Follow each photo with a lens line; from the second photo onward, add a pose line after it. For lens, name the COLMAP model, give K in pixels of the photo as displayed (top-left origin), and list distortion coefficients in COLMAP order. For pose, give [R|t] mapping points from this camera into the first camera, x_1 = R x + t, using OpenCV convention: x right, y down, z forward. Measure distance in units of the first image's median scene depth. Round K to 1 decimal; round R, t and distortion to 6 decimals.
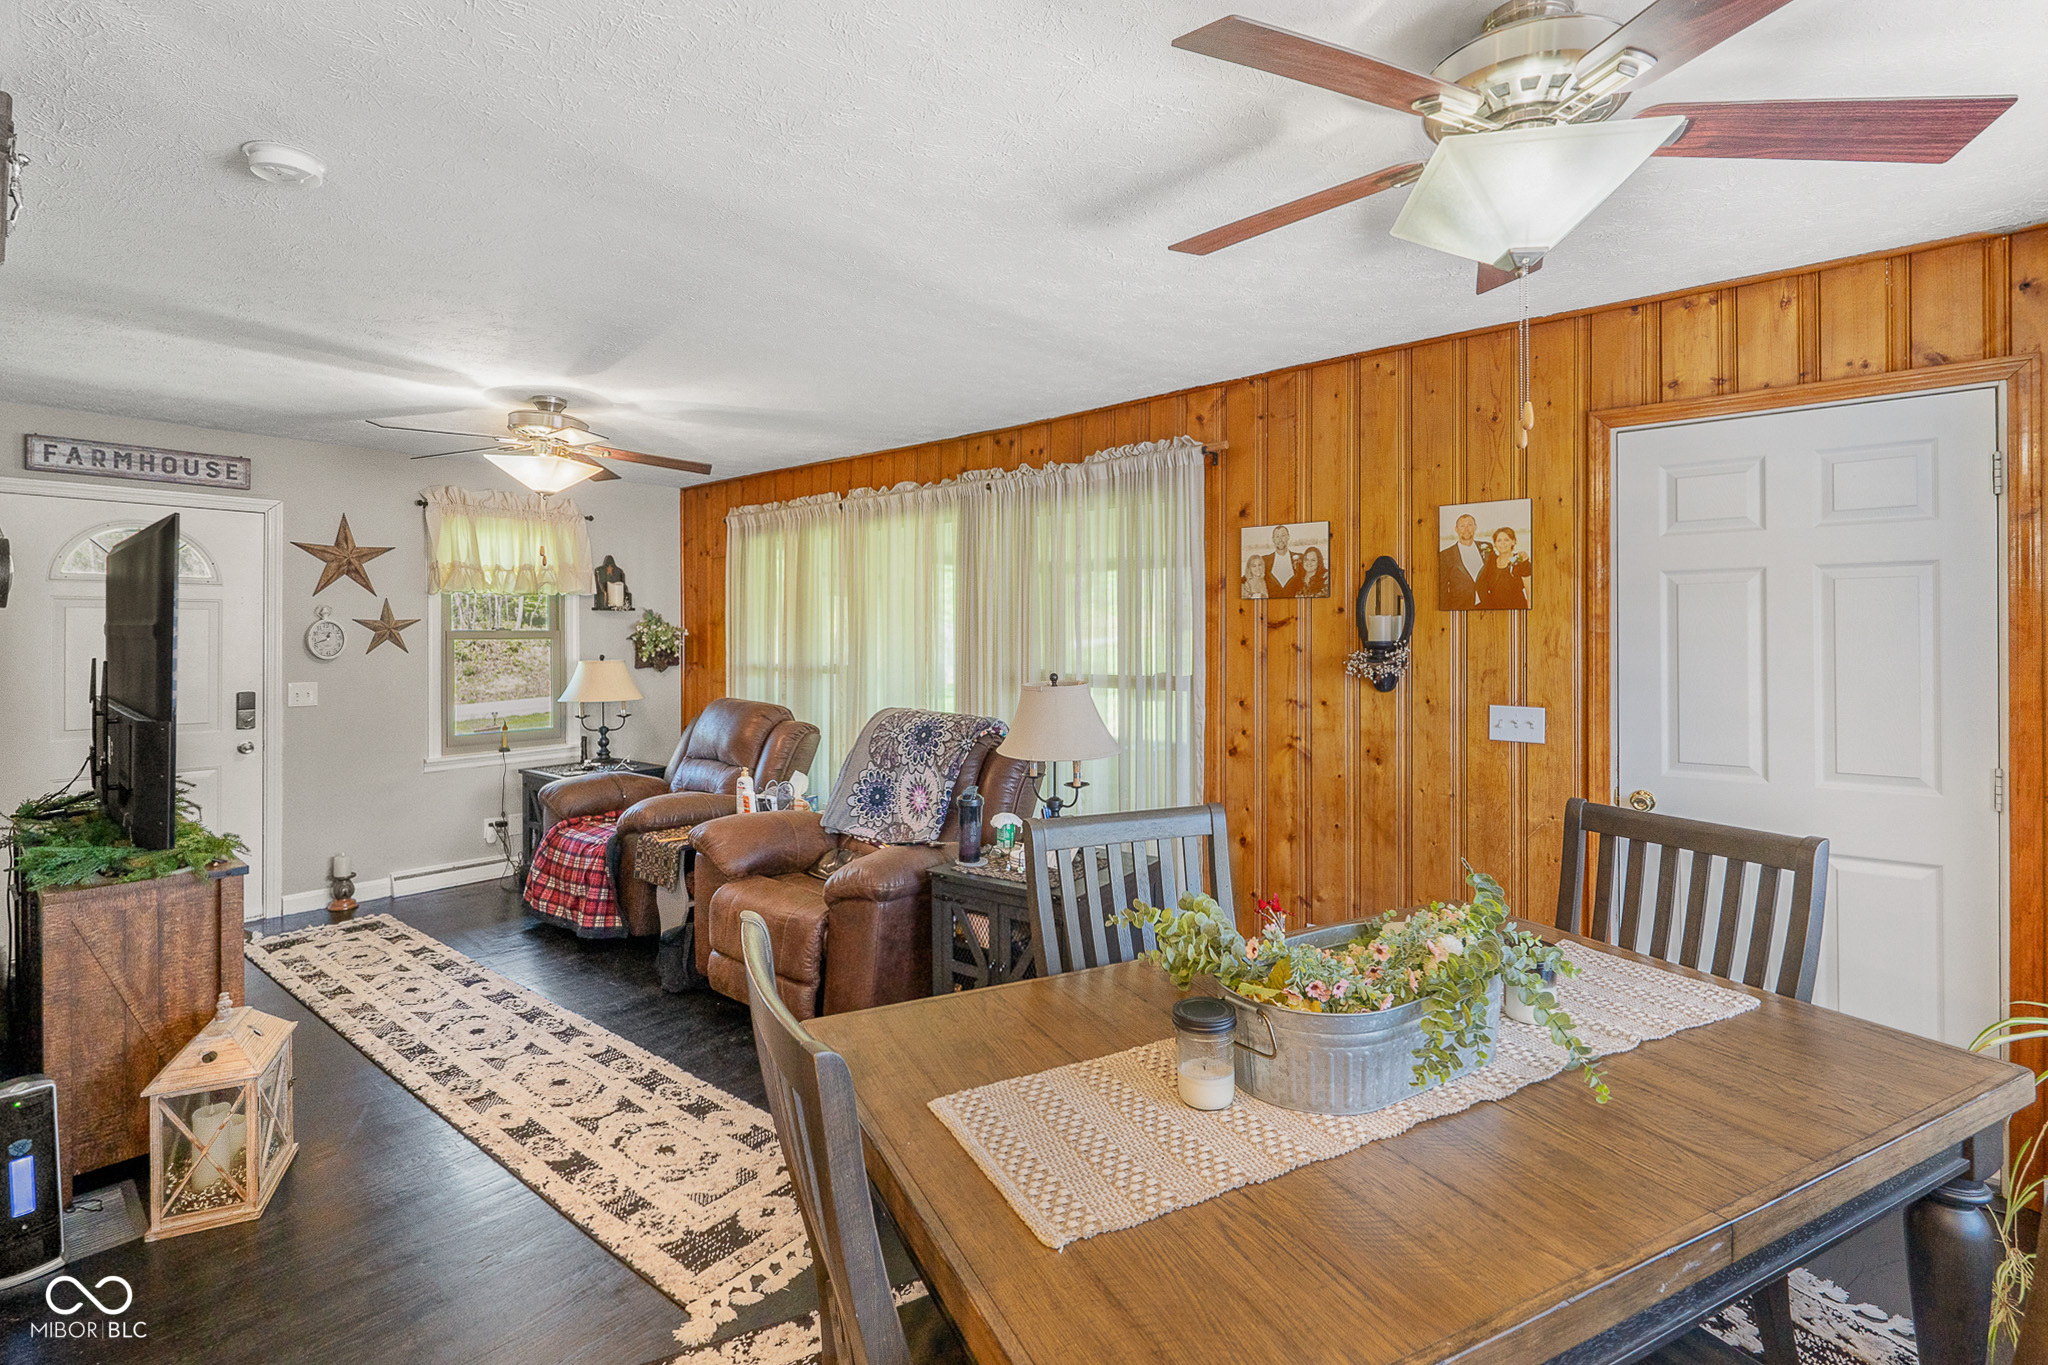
lens RADIAL K [[913.8, 0, 1020.4], [0, 913.8, 626.6], [0, 0, 1]] dist [-0.000118, 0.000126]
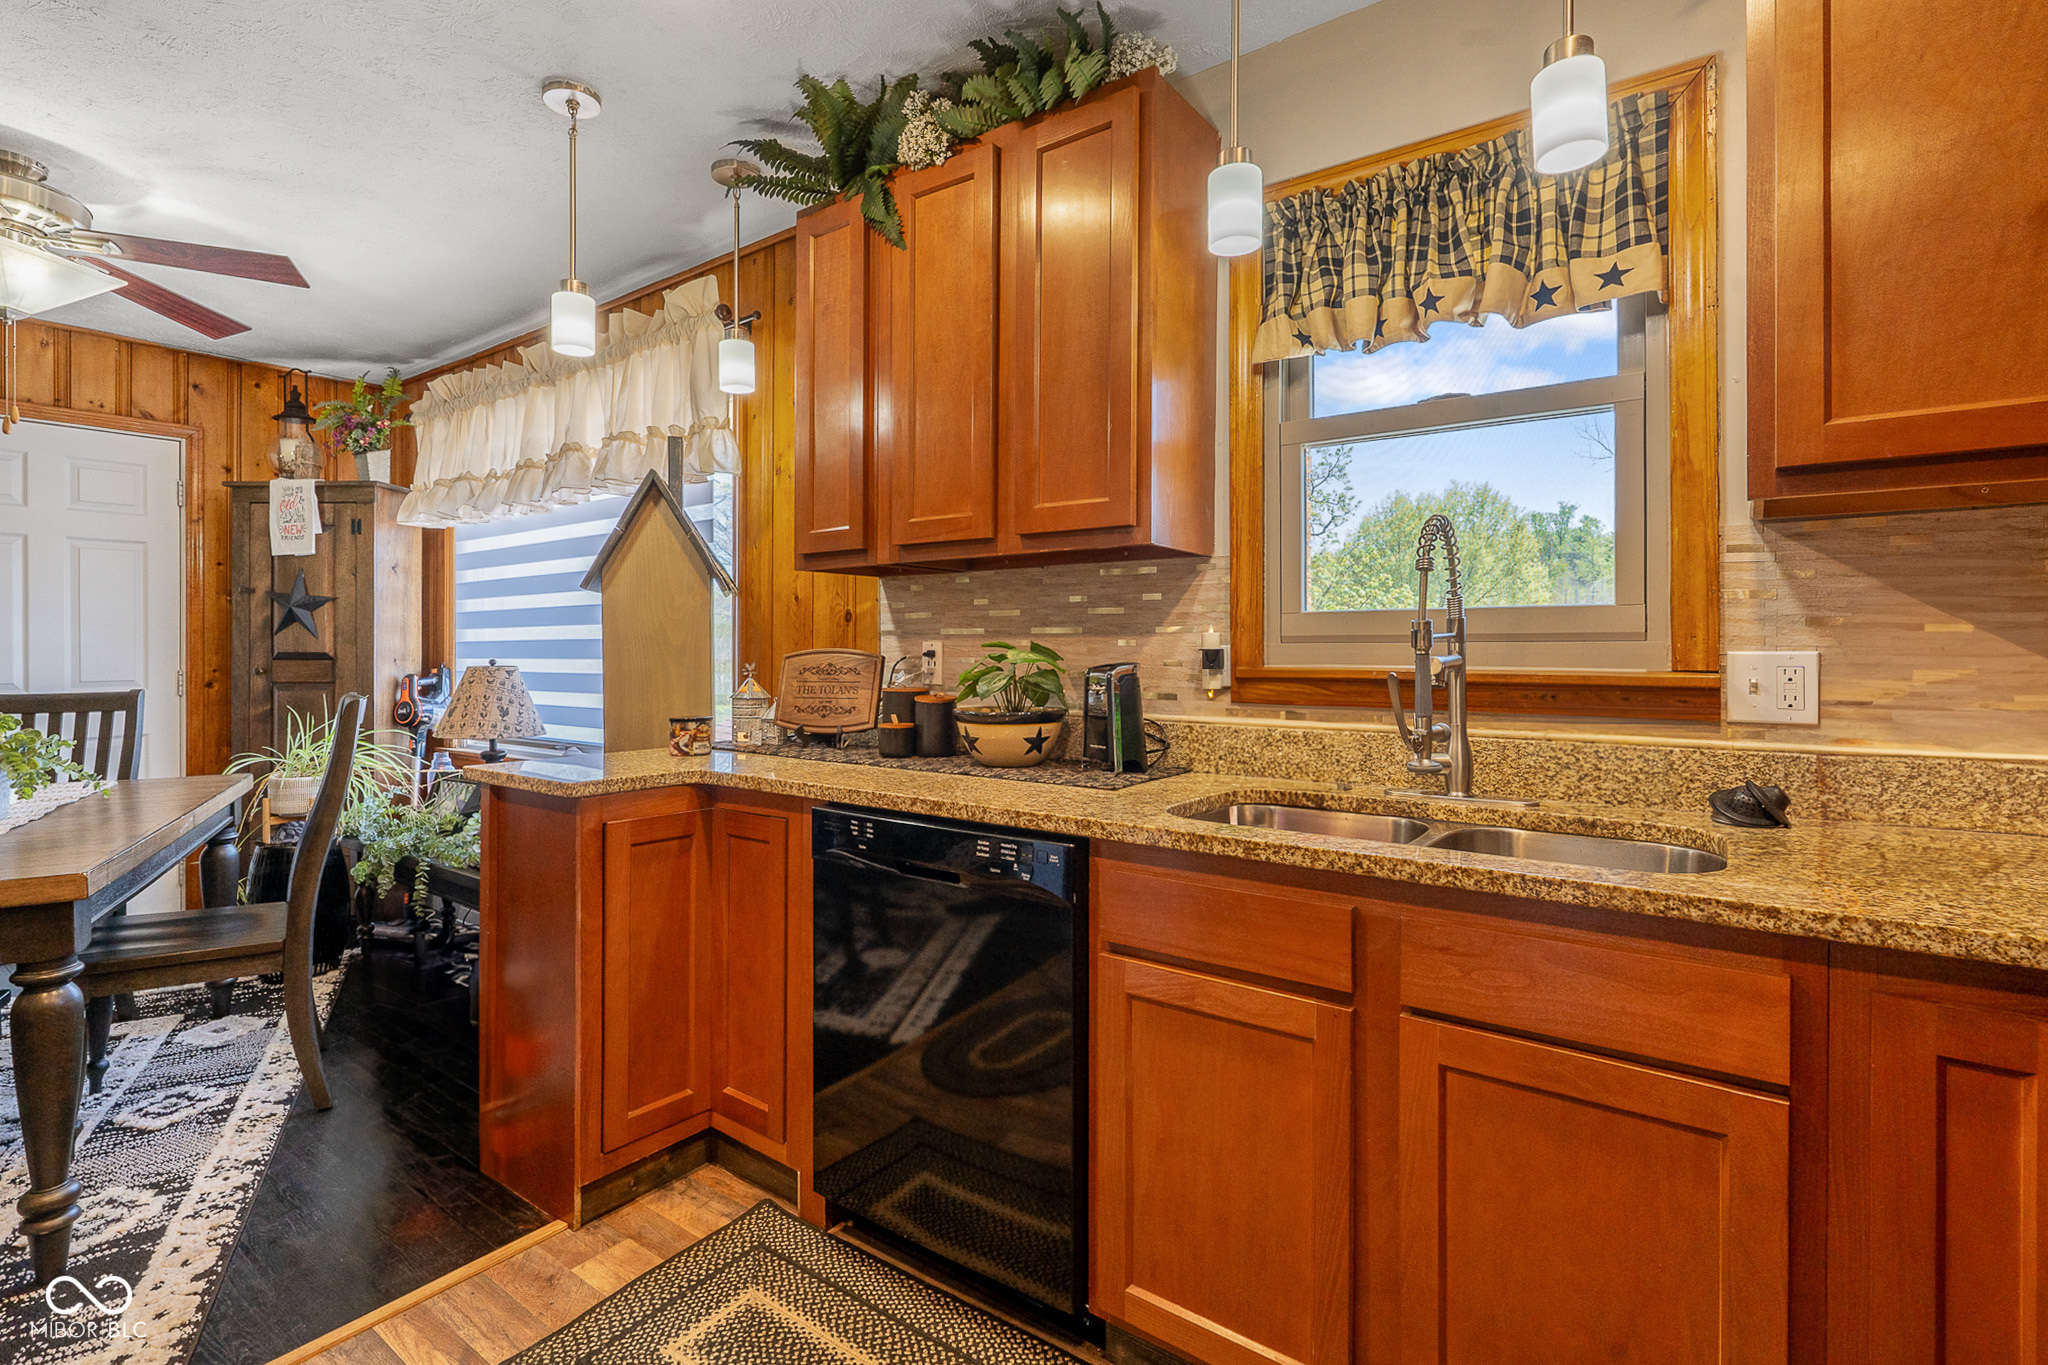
lens RADIAL K [[937.8, 0, 1023.6], [0, 937.8, 647.0], [0, 0, 1]] dist [0.000499, -0.000154]
pose [[-0.091983, -0.001579, 0.995759, -0.579195], [-0.005630, 0.999984, 0.001066, 0.075780], [-0.995745, -0.005508, -0.091991, -0.280565]]
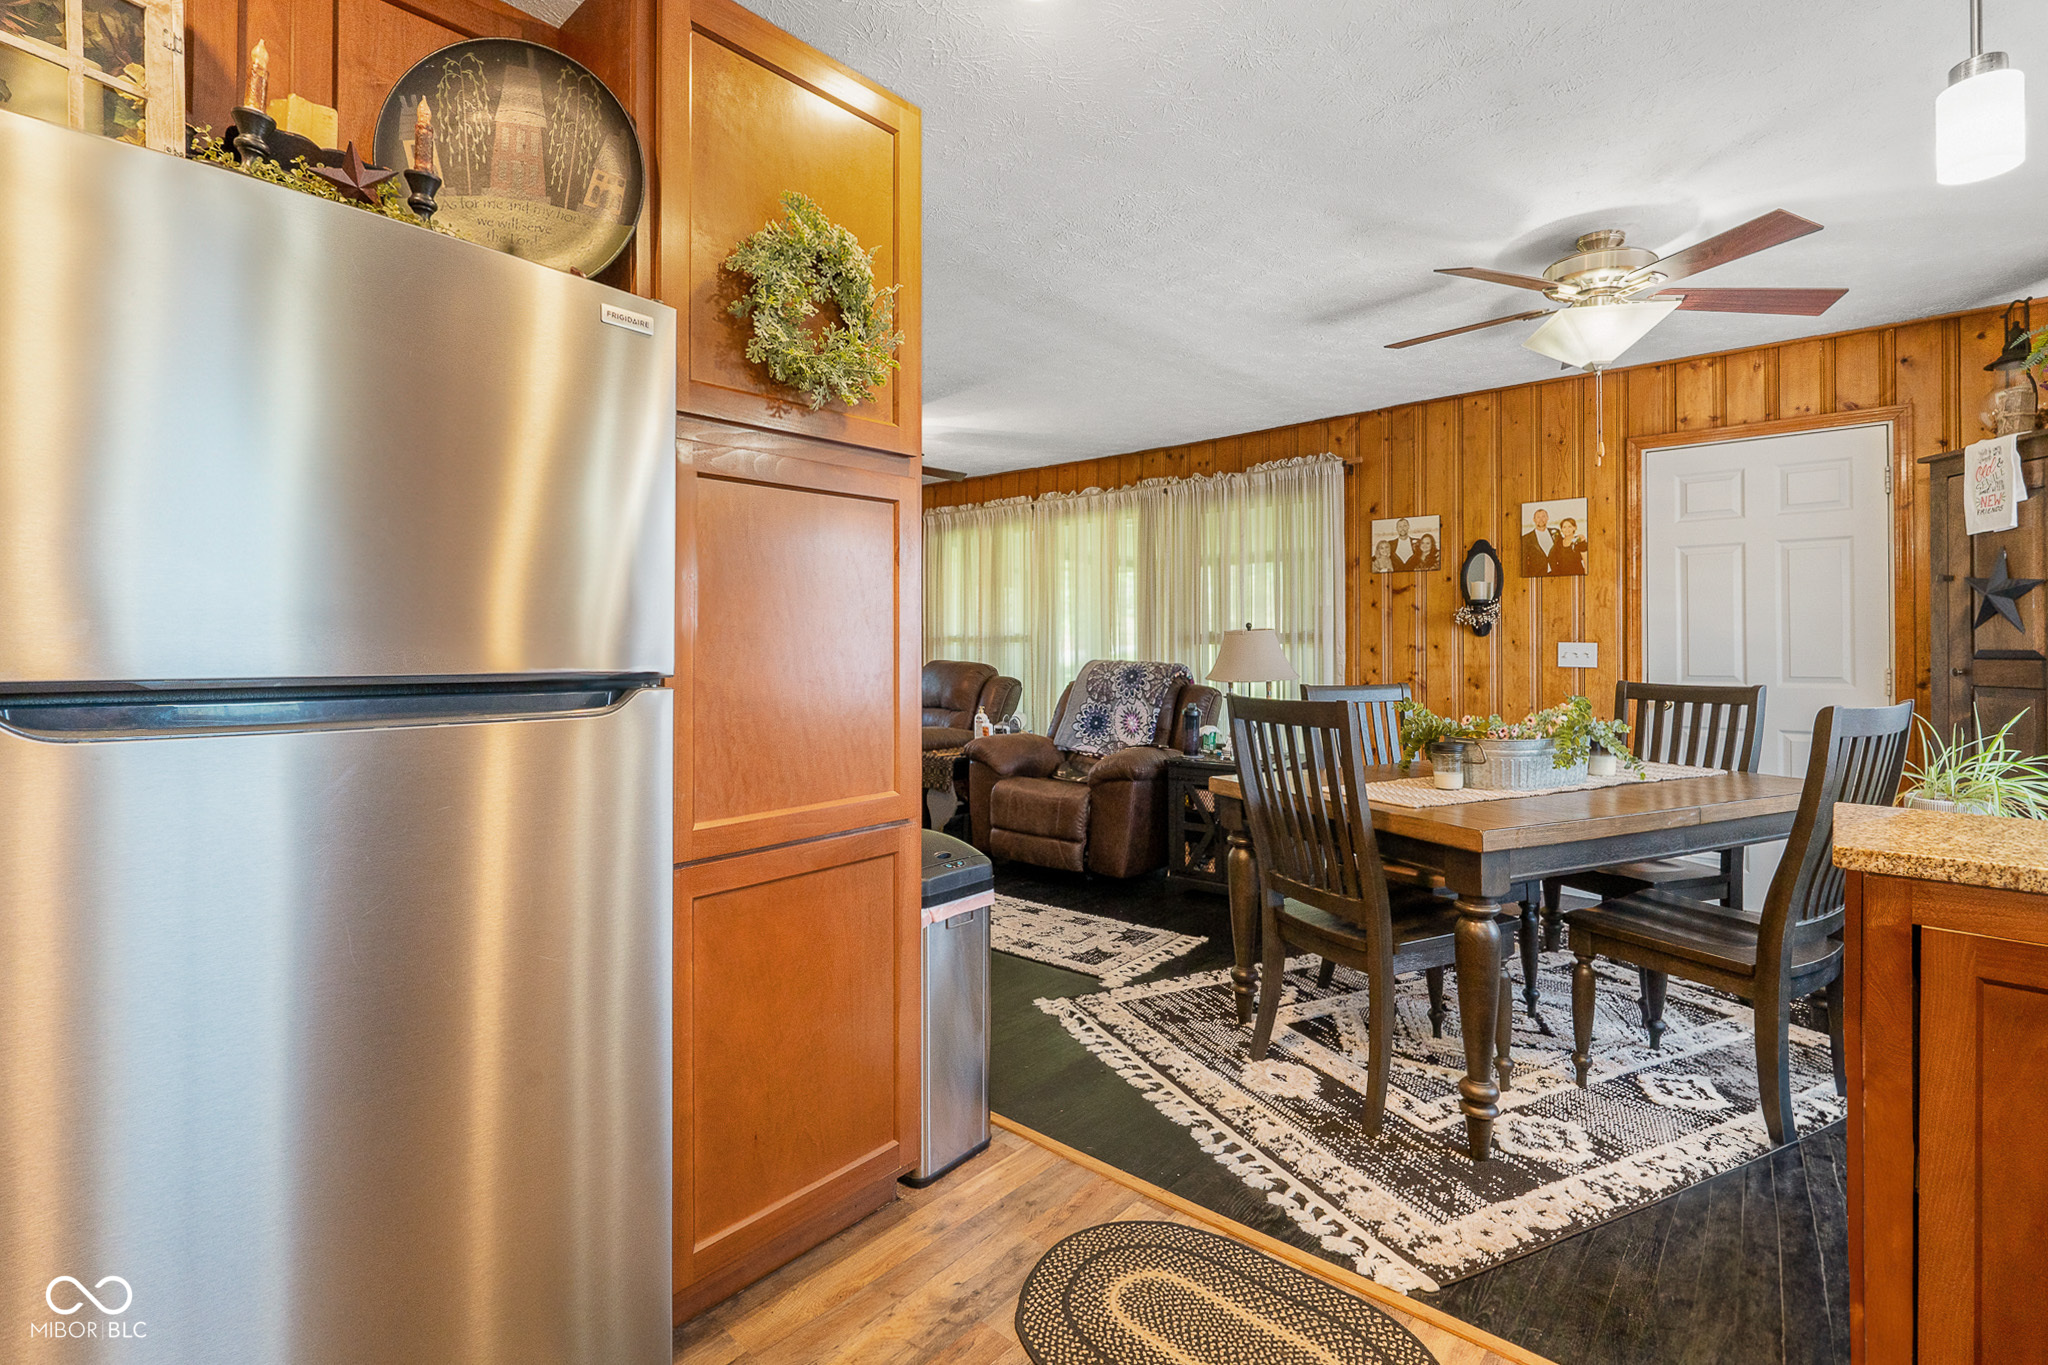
lens RADIAL K [[947.5, 0, 1043.0], [0, 947.5, 640.0], [0, 0, 1]] dist [0.000440, 0.000331]
pose [[0.999896, -0.002375, 0.014212, -0.298112], [0.002378, 0.999997, -0.000171, 0.076579], [-0.014211, 0.000205, 0.999899, -0.448032]]
